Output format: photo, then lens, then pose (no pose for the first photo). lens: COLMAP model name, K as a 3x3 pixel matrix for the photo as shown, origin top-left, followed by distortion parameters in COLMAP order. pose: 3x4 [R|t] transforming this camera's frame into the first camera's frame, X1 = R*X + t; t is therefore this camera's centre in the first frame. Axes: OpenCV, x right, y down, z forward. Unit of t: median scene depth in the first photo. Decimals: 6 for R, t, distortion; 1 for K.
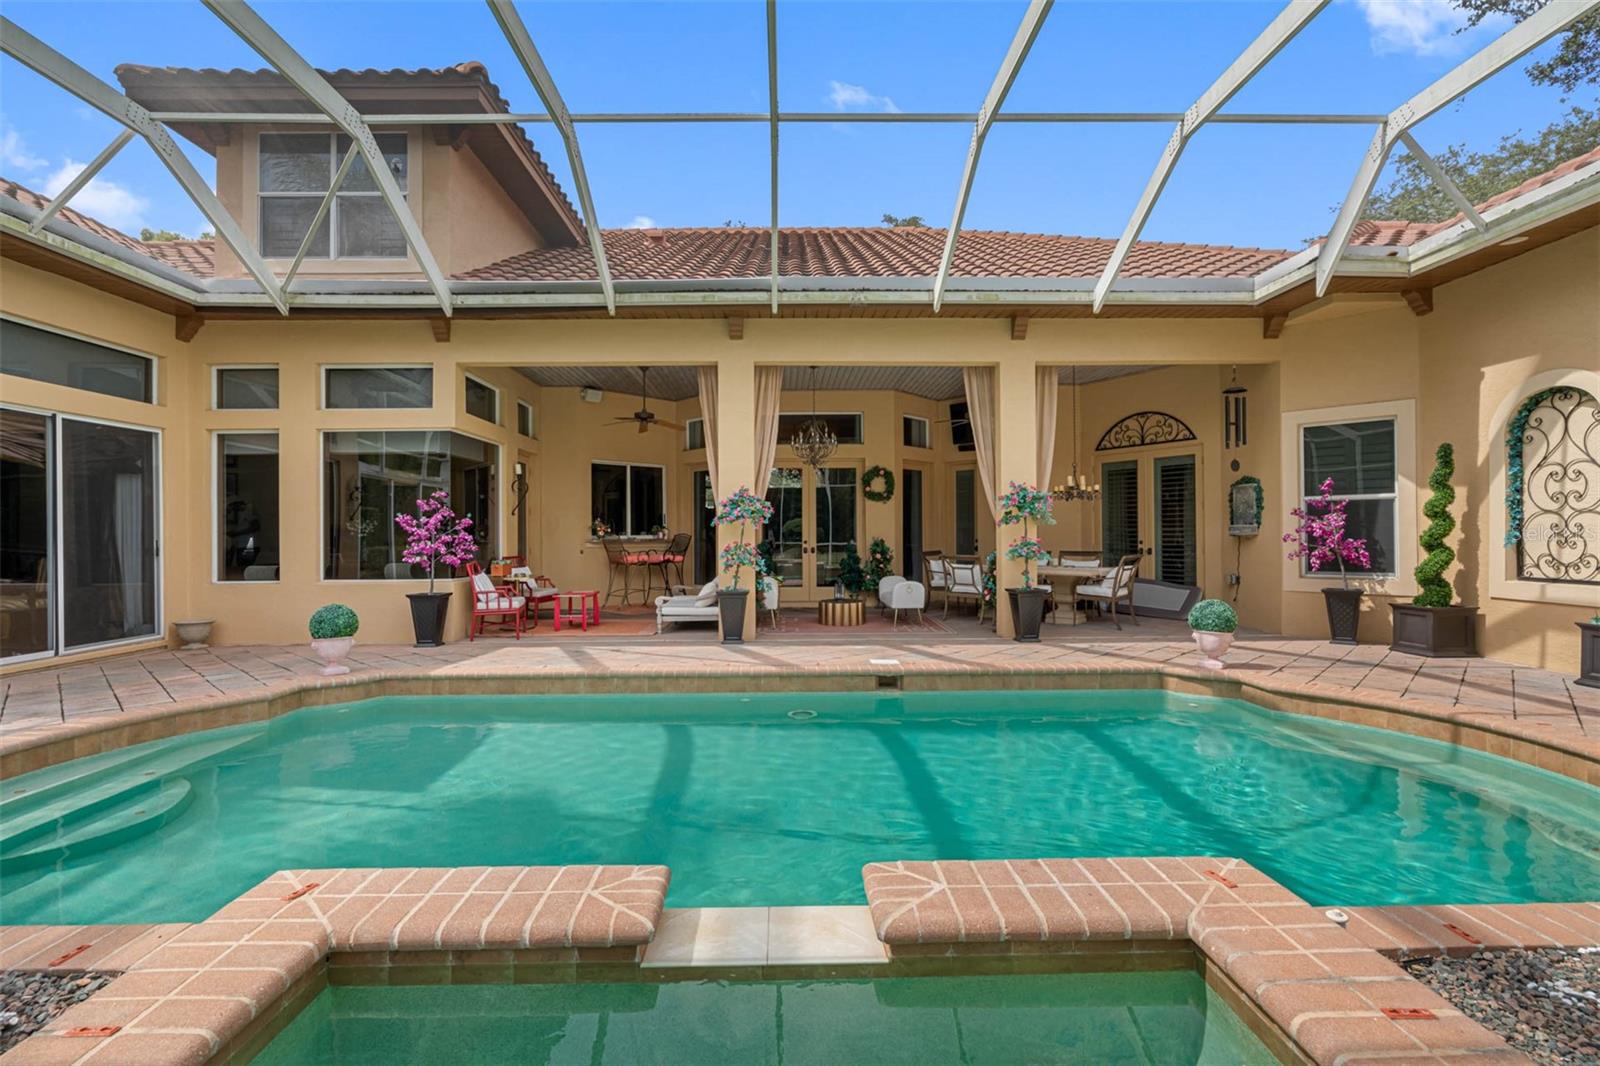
lens RADIAL K [[716.4, 0, 800.0], [0, 716.4, 533.0], [0, 0, 1]] dist [-0.000954, -0.000079]
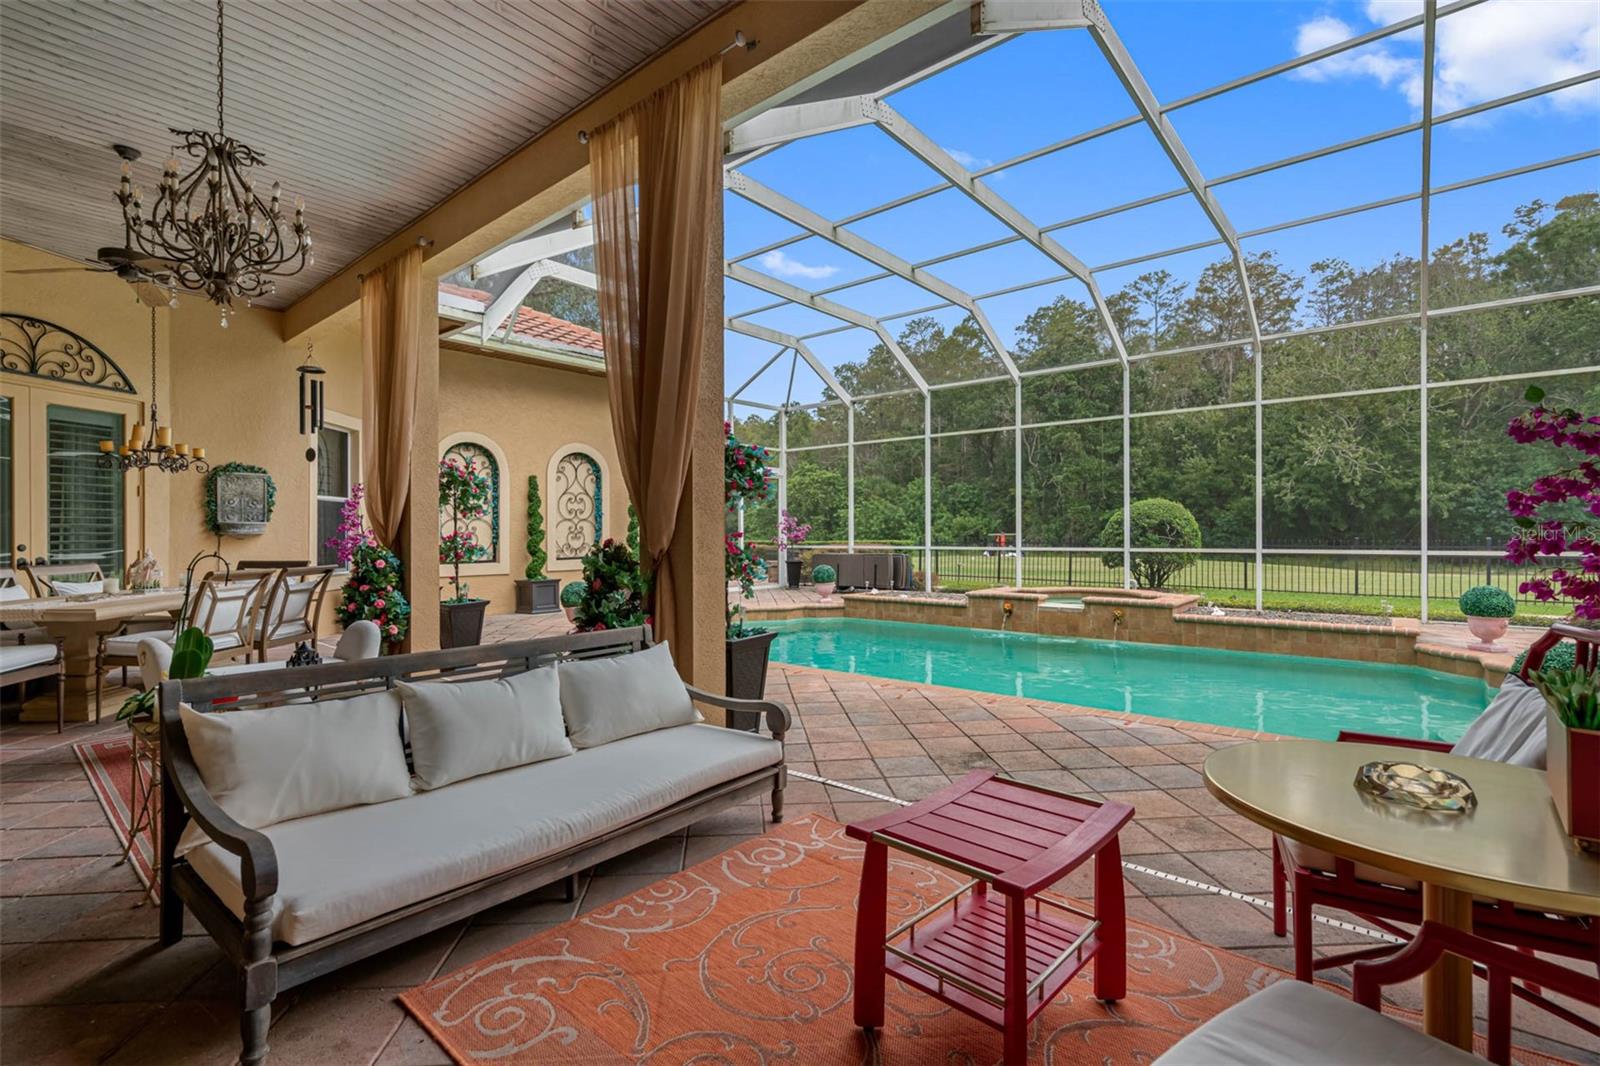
lens RADIAL K [[716.4, 0, 800.0], [0, 716.4, 533.0], [0, 0, 1]] dist [-0.000954, -0.000079]
pose [[-0.748750, 0.003465, 0.662843, -0.361385], [0.006343, 0.999978, 0.001938, 0.004311], [-0.662822, 0.005655, -0.748756, 1.055883]]
